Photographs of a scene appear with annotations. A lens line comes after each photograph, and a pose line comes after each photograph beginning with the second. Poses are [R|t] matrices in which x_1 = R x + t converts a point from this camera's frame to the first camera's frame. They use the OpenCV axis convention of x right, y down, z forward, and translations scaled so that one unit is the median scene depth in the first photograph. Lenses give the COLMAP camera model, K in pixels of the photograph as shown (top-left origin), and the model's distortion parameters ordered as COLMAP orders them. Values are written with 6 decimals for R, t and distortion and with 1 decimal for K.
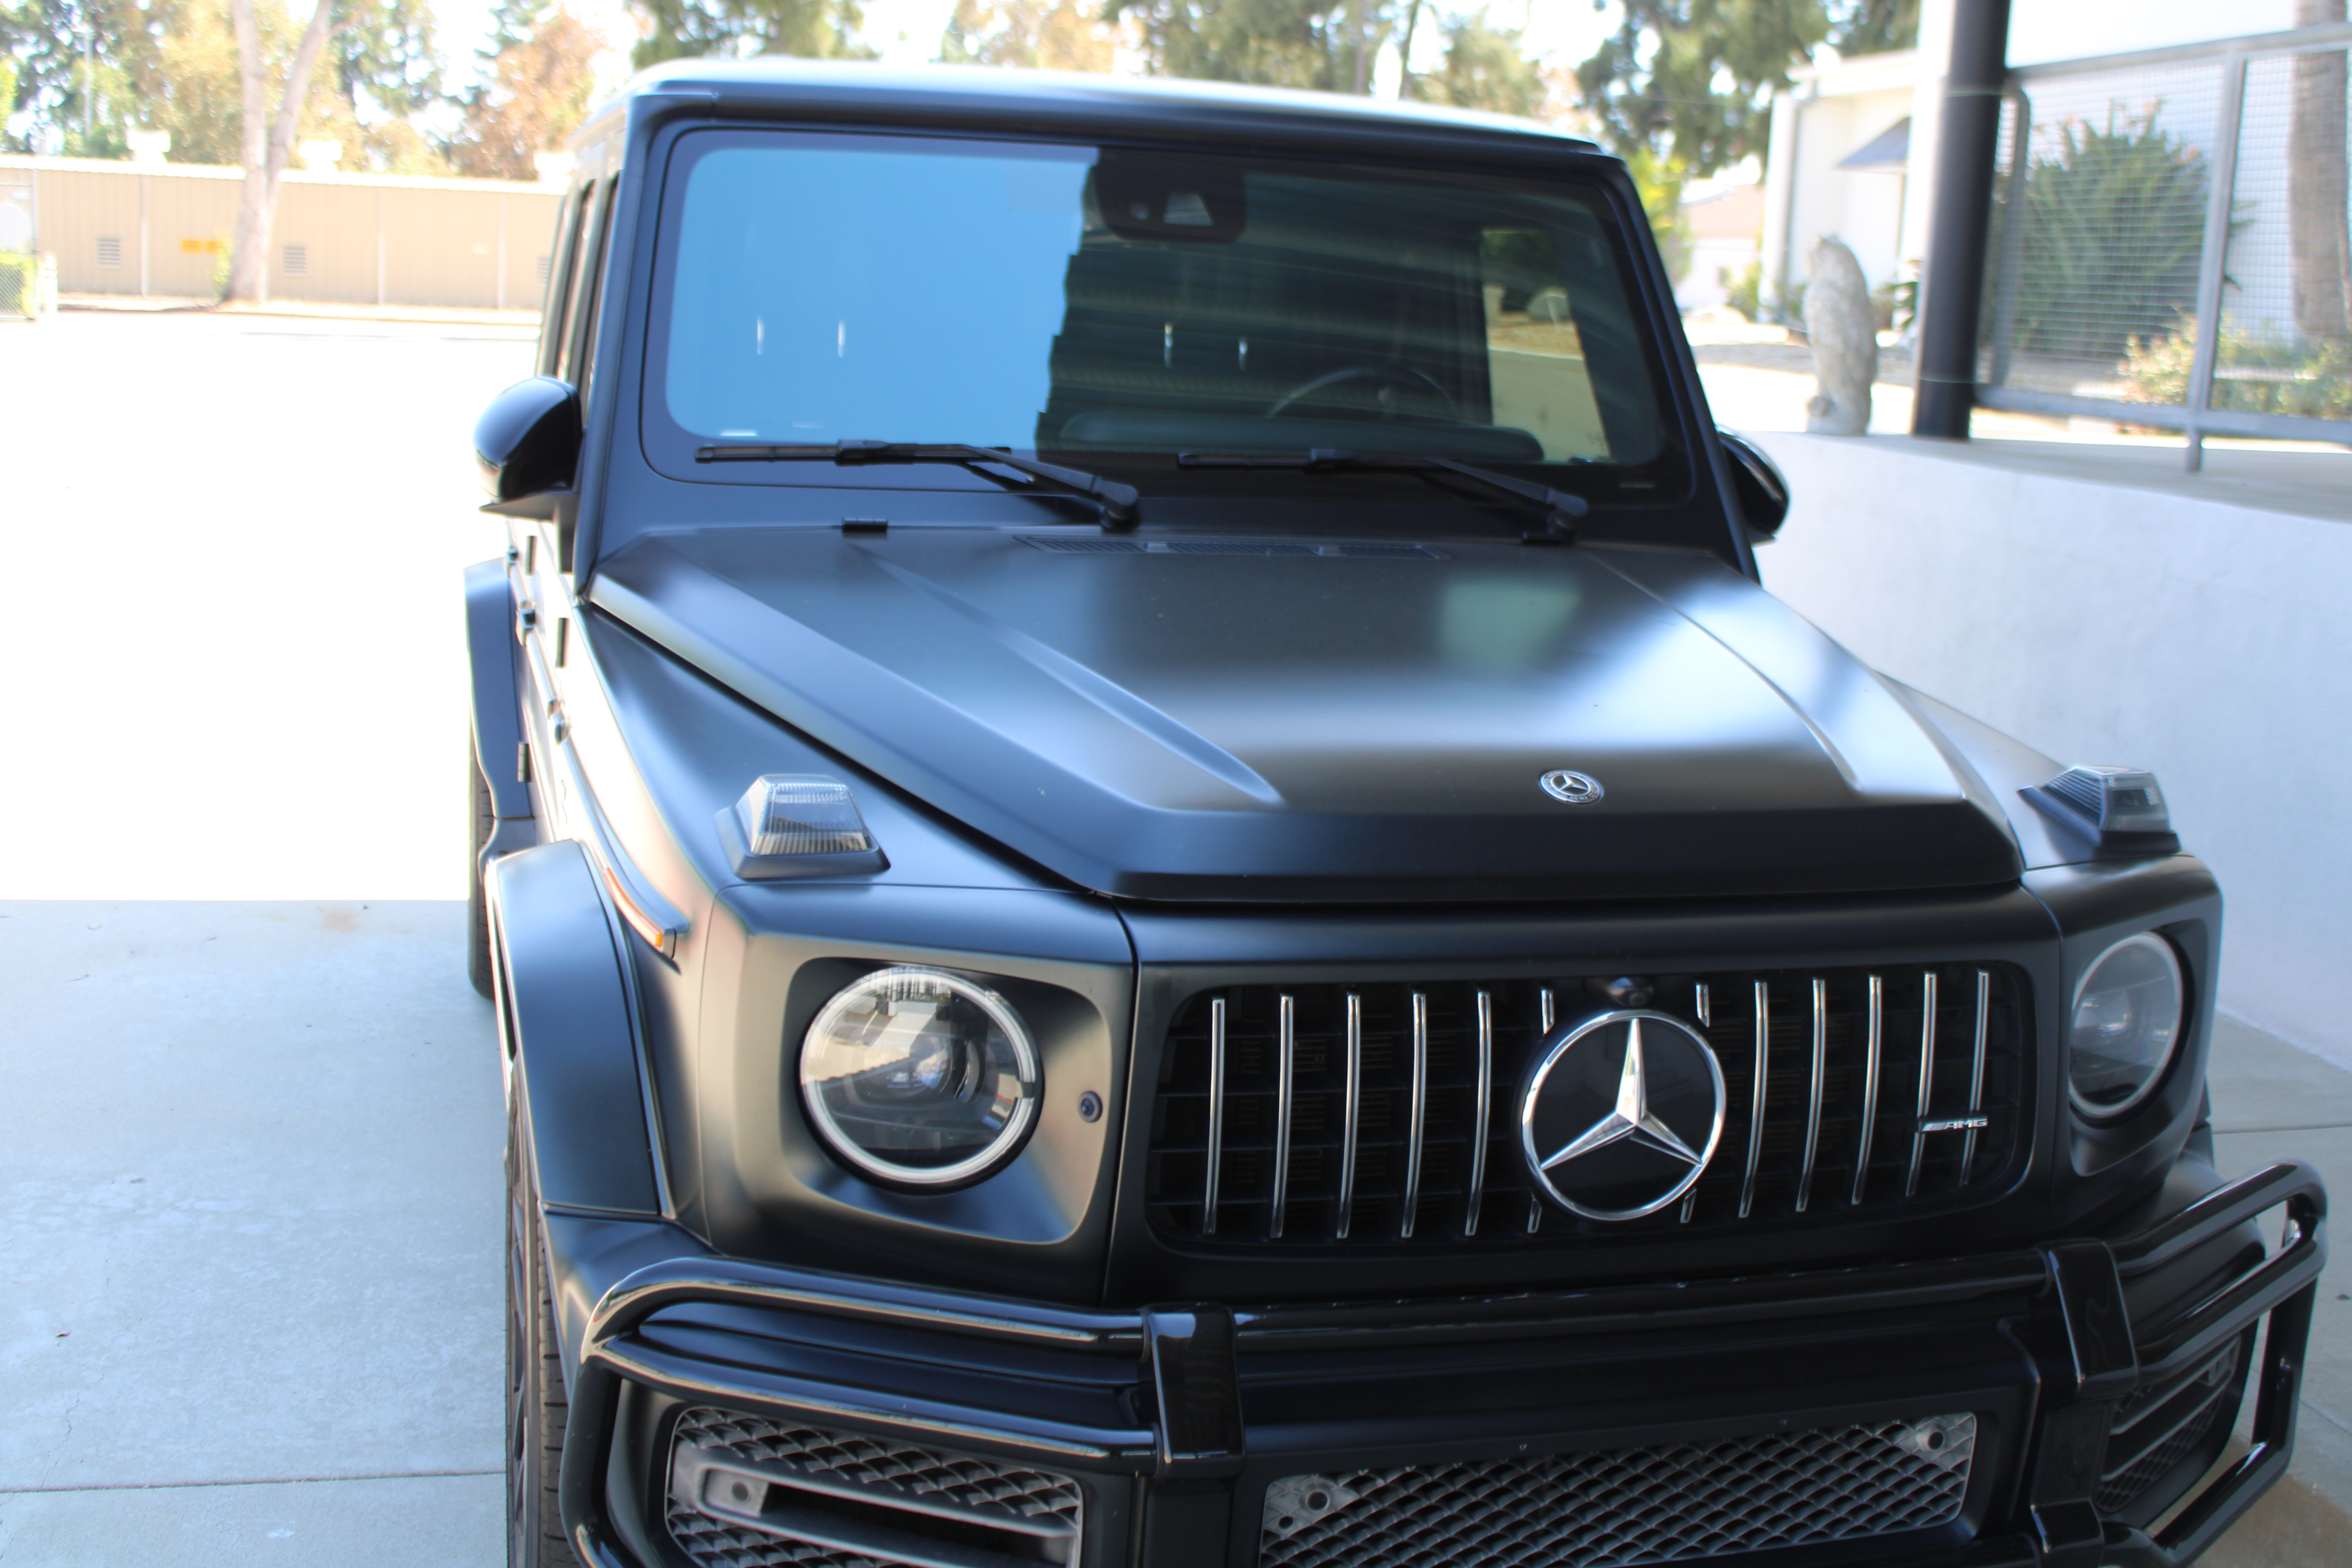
lens RADIAL K [[2562.8, 0, 1149.9], [0, 2562.8, 783.8], [0, 0, 1]] dist [-0.128592, 0.210099]
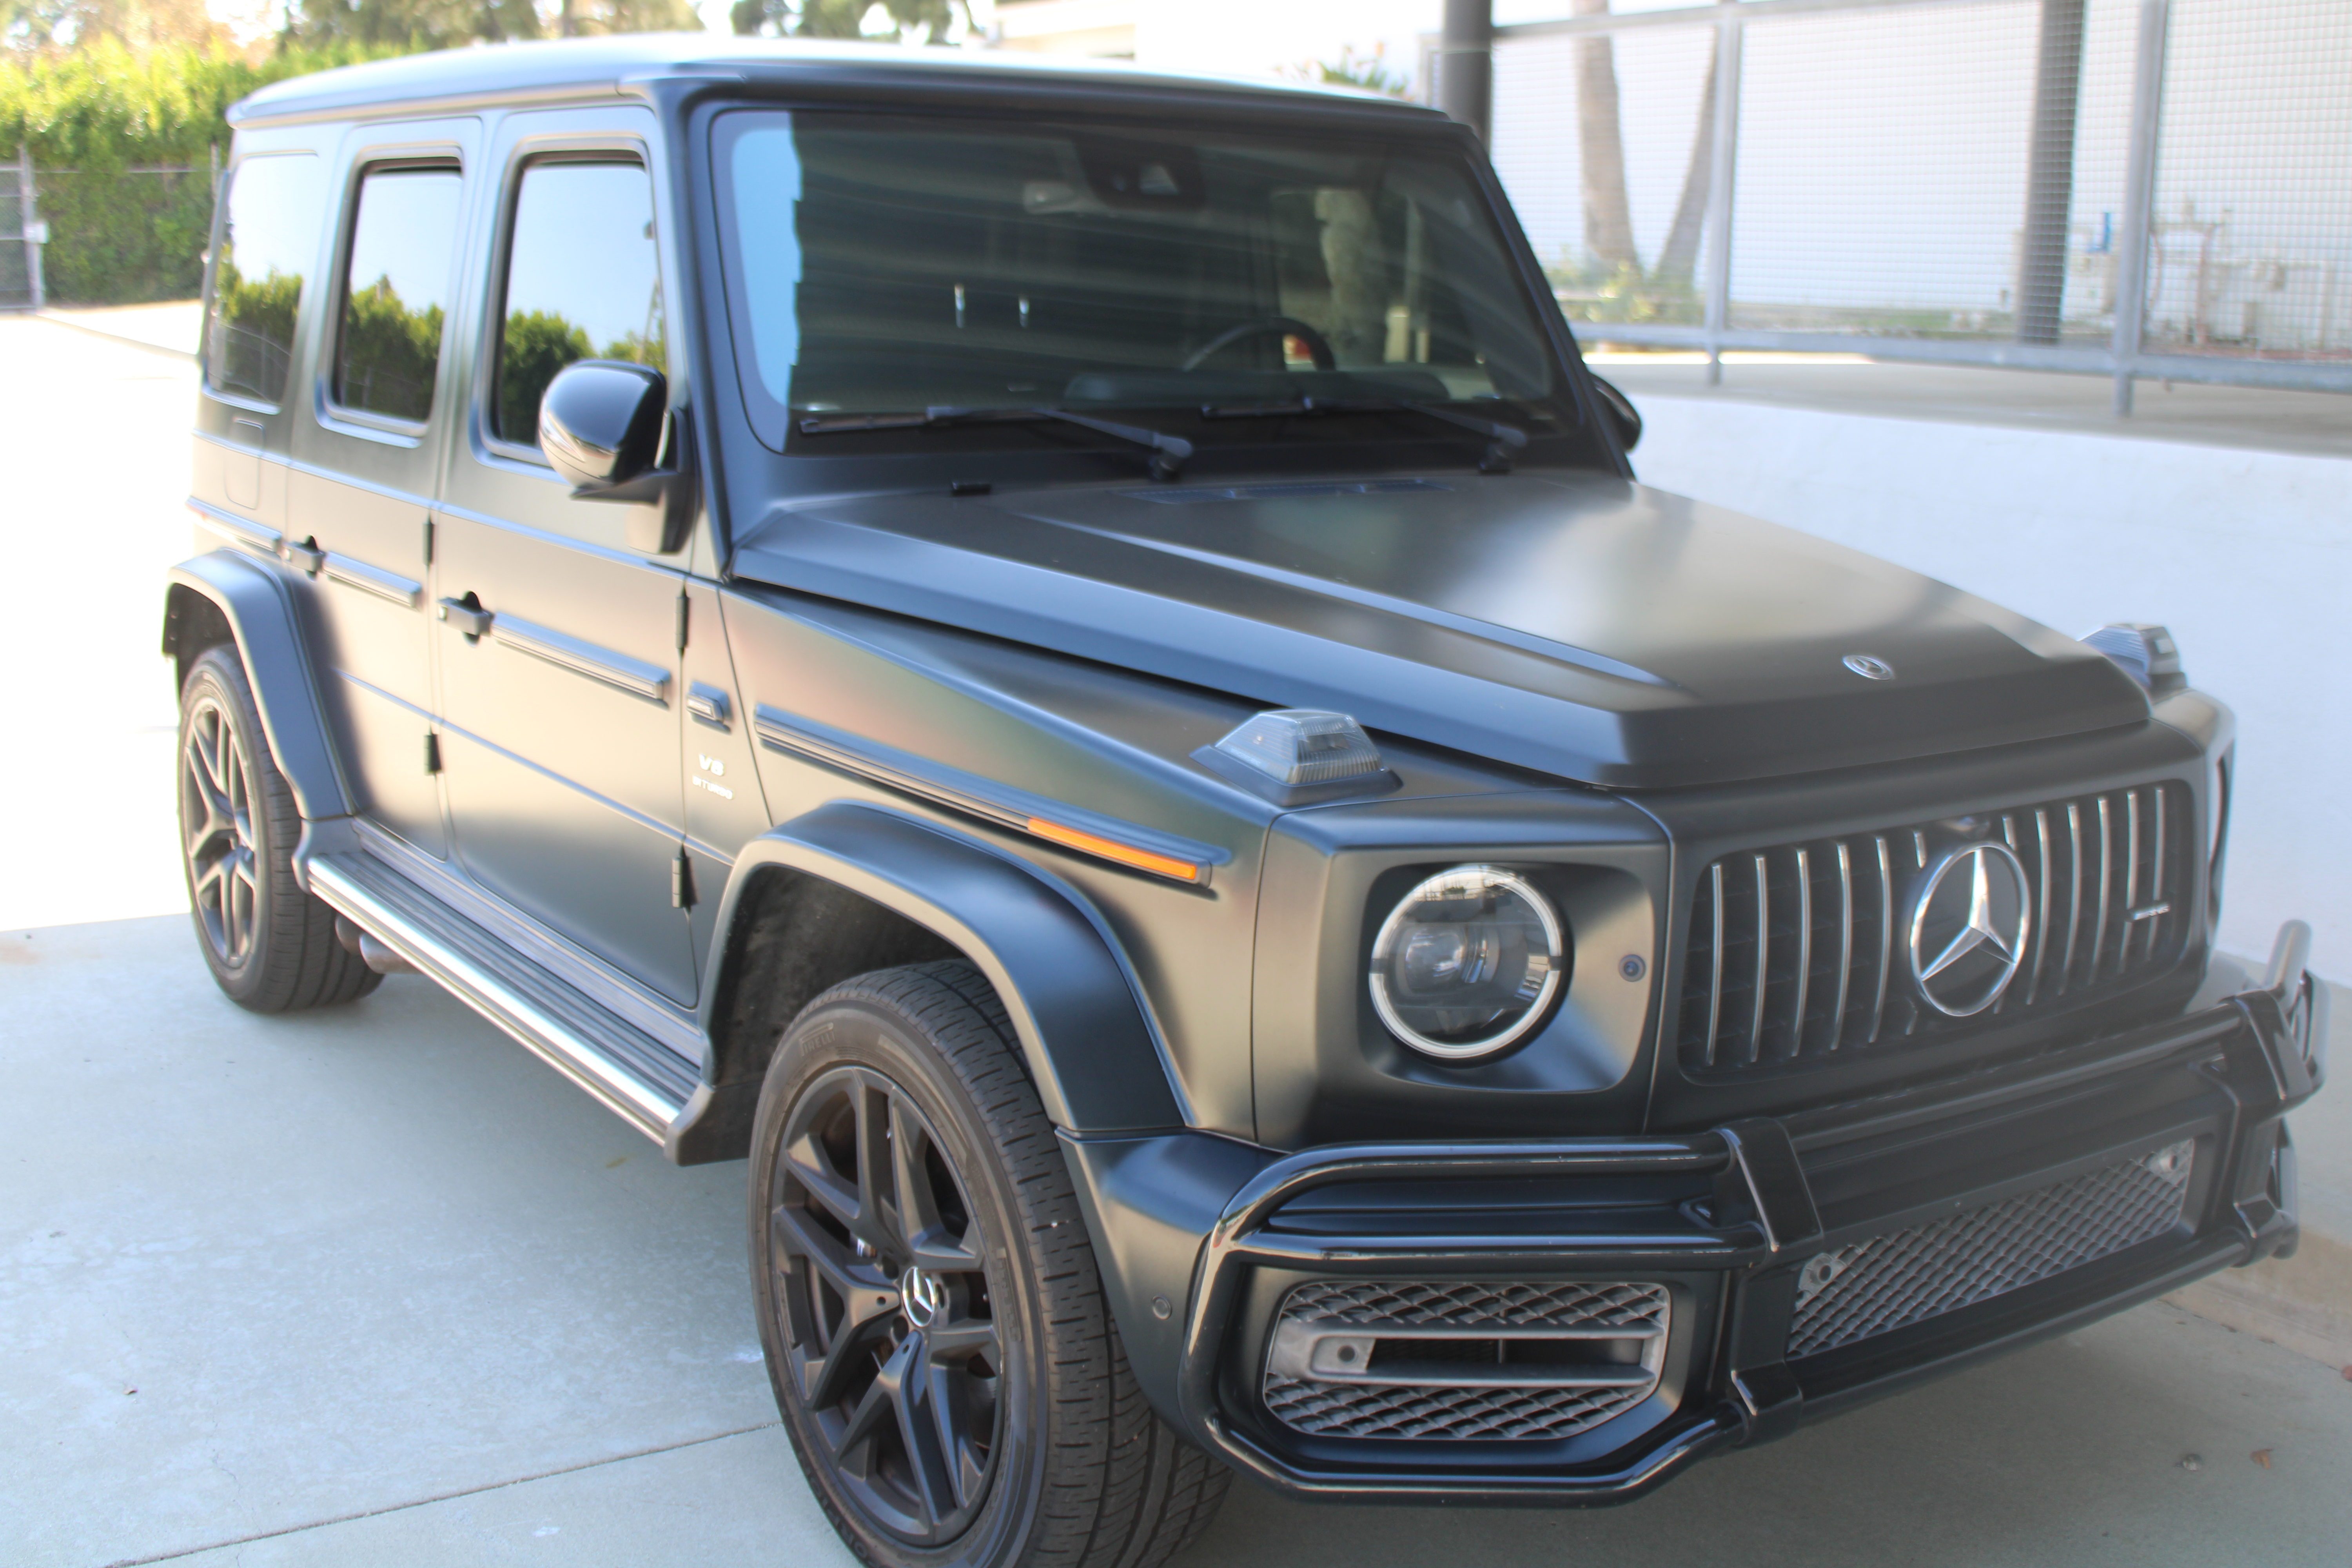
lens RADIAL K [[2562.8, 0, 1149.9], [0, 2562.8, 783.8], [0, 0, 1]] dist [-0.128592, 0.210099]
pose [[0.944592, -0.091970, 0.315100, -0.550674], [0.085187, 0.995741, 0.035263, -0.016050], [-0.317001, -0.006467, 0.948403, -0.031004]]
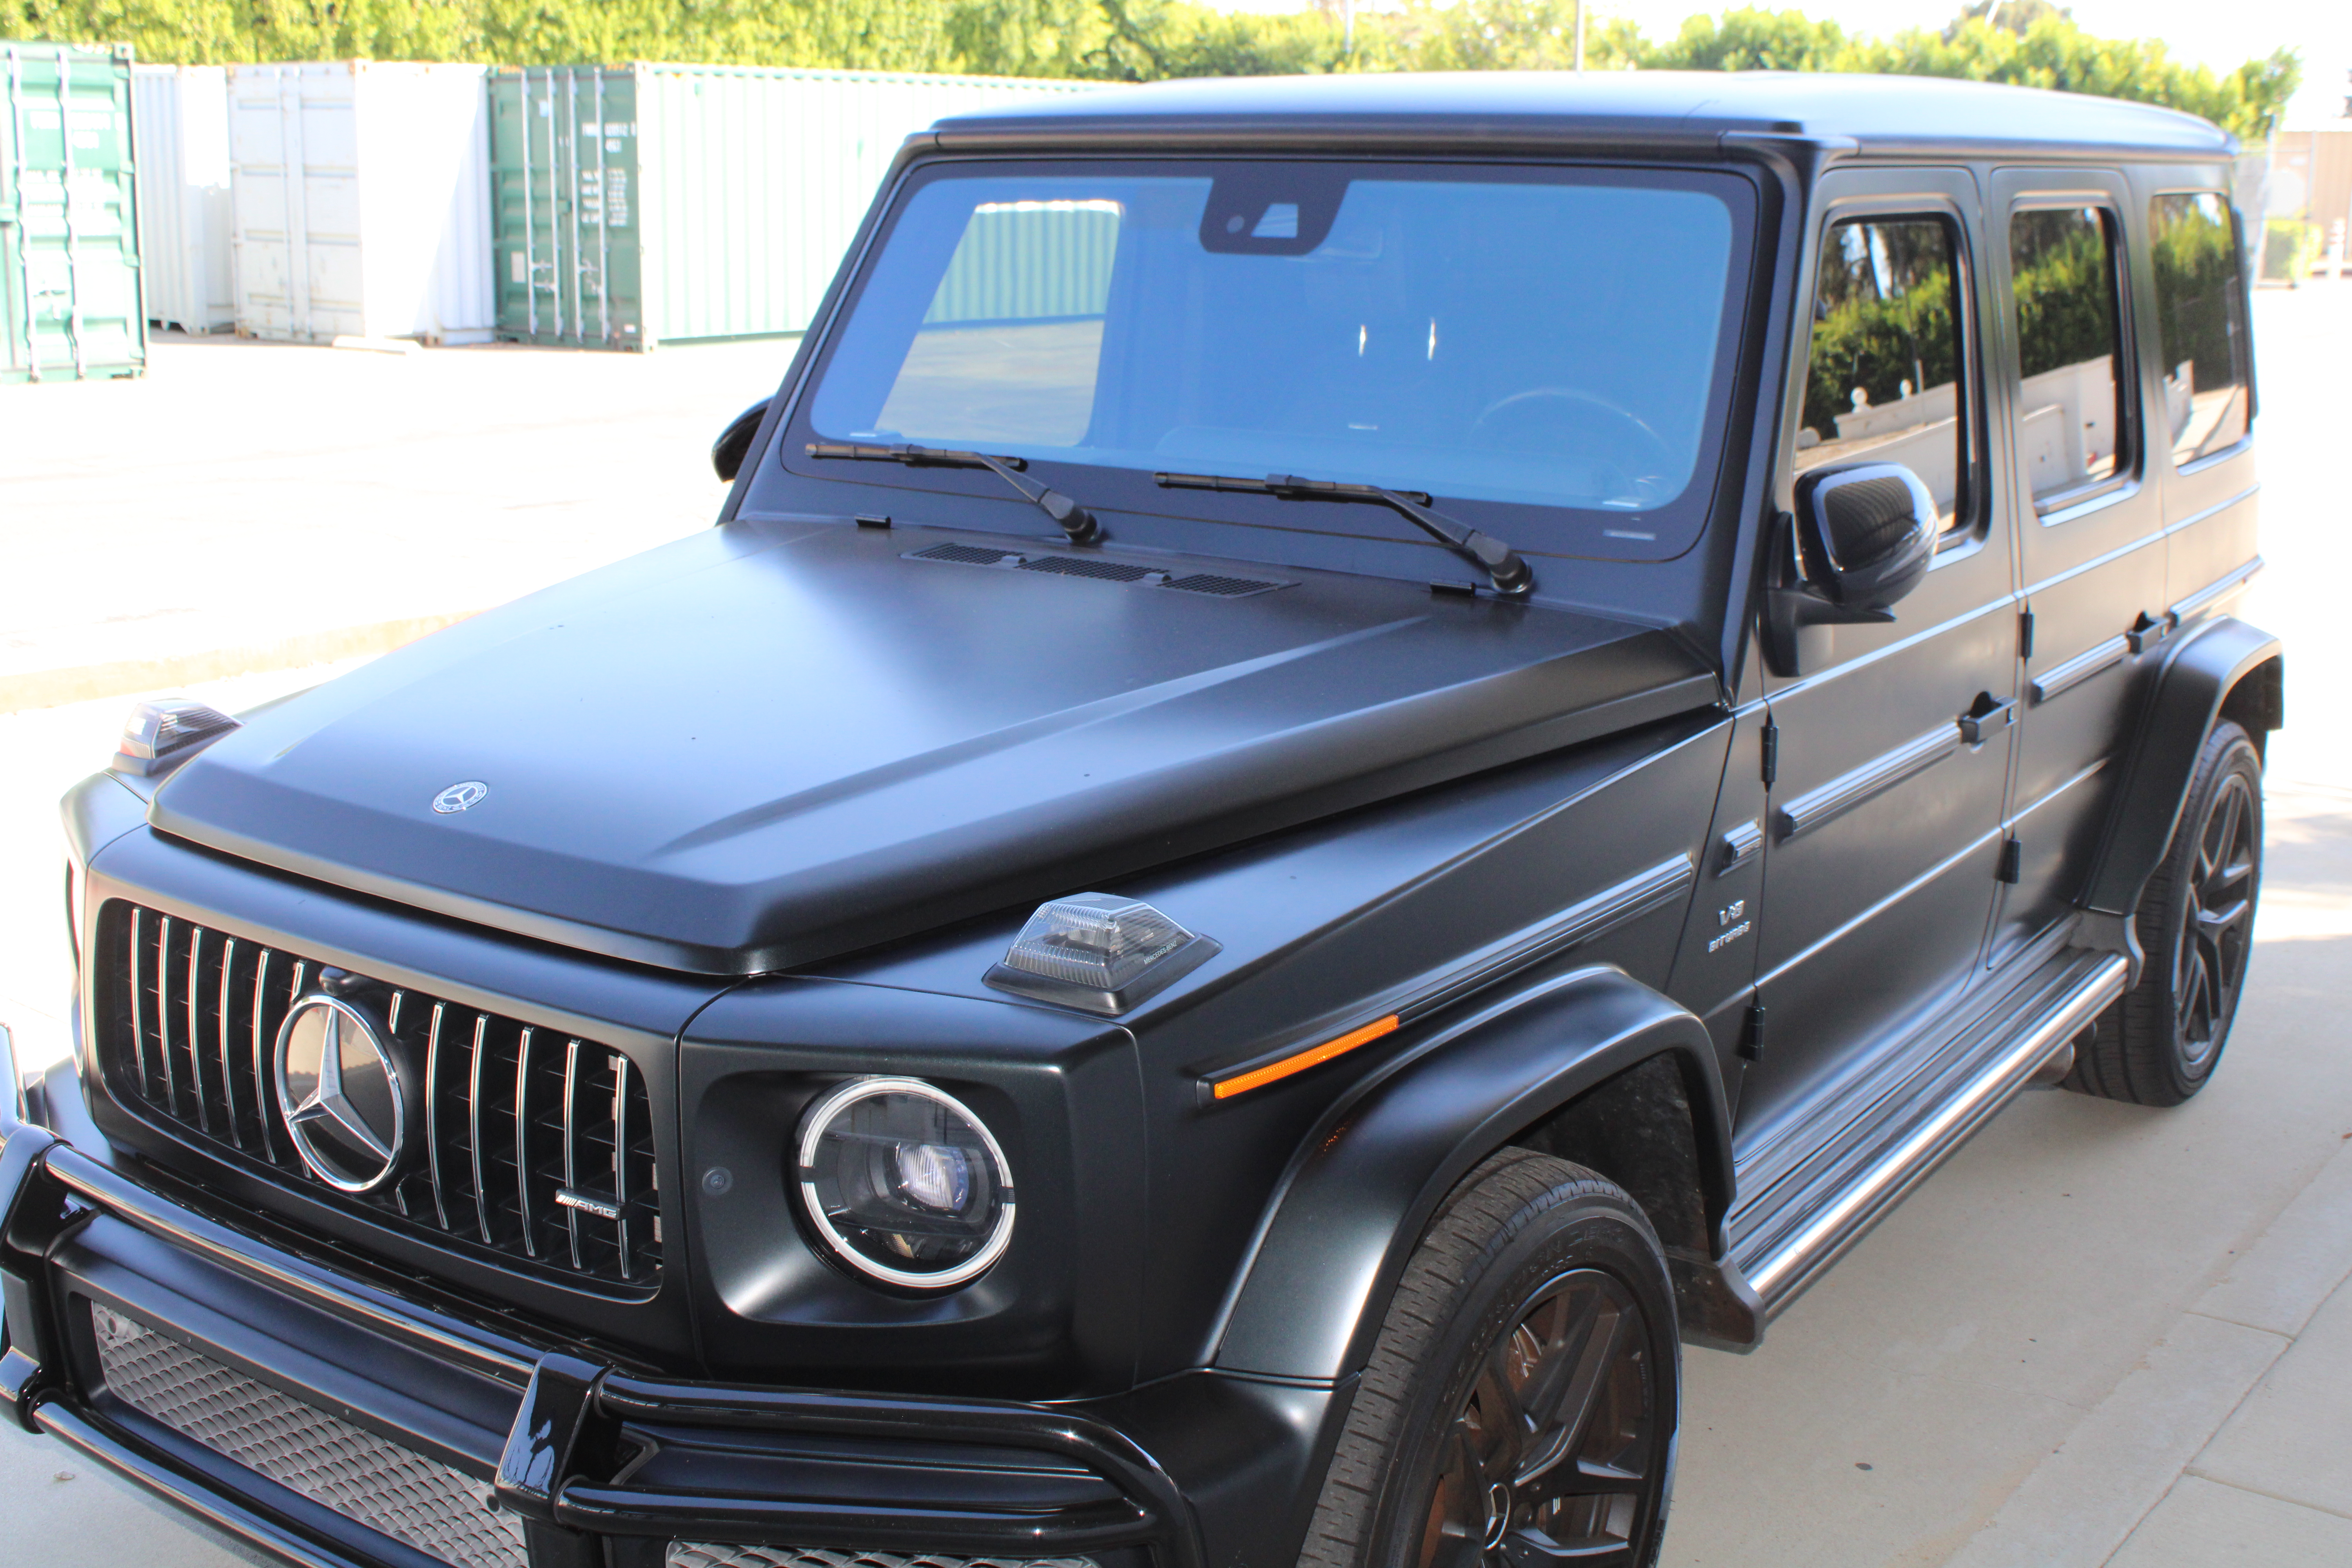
lens RADIAL K [[2562.8, 0, 1149.9], [0, 2562.8, 783.8], [0, 0, 1]] dist [-0.128592, 0.210099]
pose [[0.618149, 0.137924, -0.773866, 1.202059], [-0.126580, 0.989104, 0.075175, -0.124820], [0.775802, 0.051486, 0.628872, 0.570858]]
